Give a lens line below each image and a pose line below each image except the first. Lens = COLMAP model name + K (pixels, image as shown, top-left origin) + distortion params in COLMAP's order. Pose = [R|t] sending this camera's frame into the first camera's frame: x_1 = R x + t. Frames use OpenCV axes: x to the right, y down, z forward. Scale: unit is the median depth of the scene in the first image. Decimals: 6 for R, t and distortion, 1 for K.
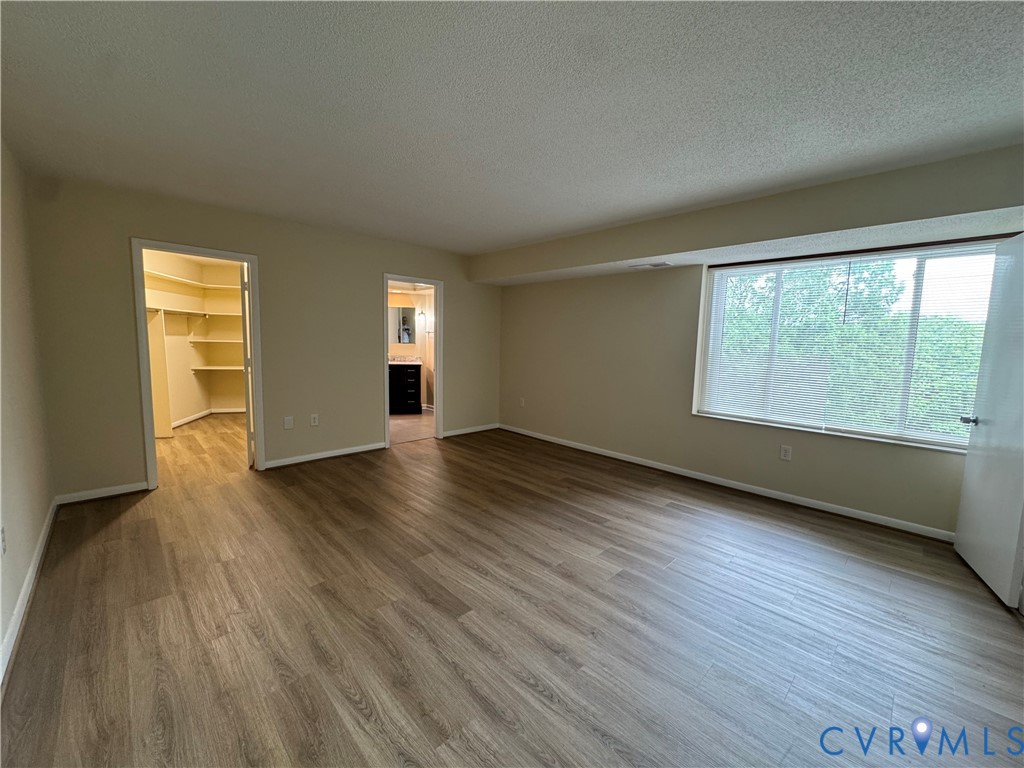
lens RADIAL K [[432.9, 0, 512.0], [0, 432.9, 384.0], [0, 0, 1]] dist [-0.002429, -0.000102]
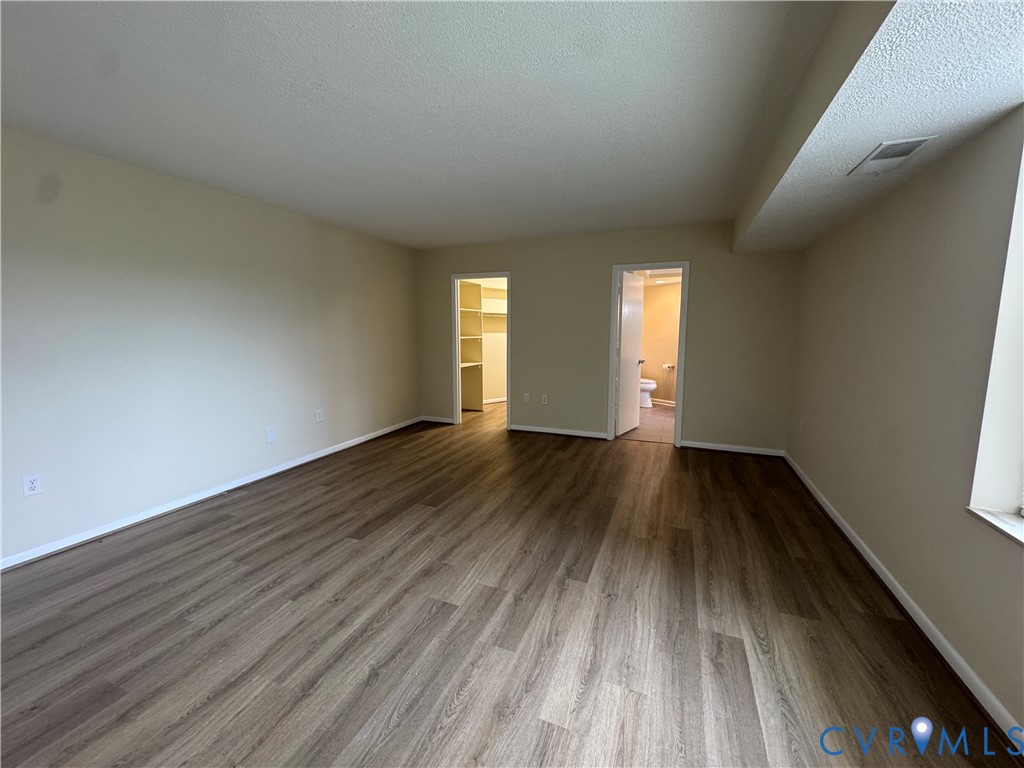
lens RADIAL K [[432.9, 0, 512.0], [0, 432.9, 384.0], [0, 0, 1]] dist [-0.002429, -0.000102]
pose [[0.357835, 0.092021, -0.929240, 0.884396], [-0.088862, 0.993972, 0.064212, -0.040428], [0.929547, 0.059597, 0.363855, 0.678608]]
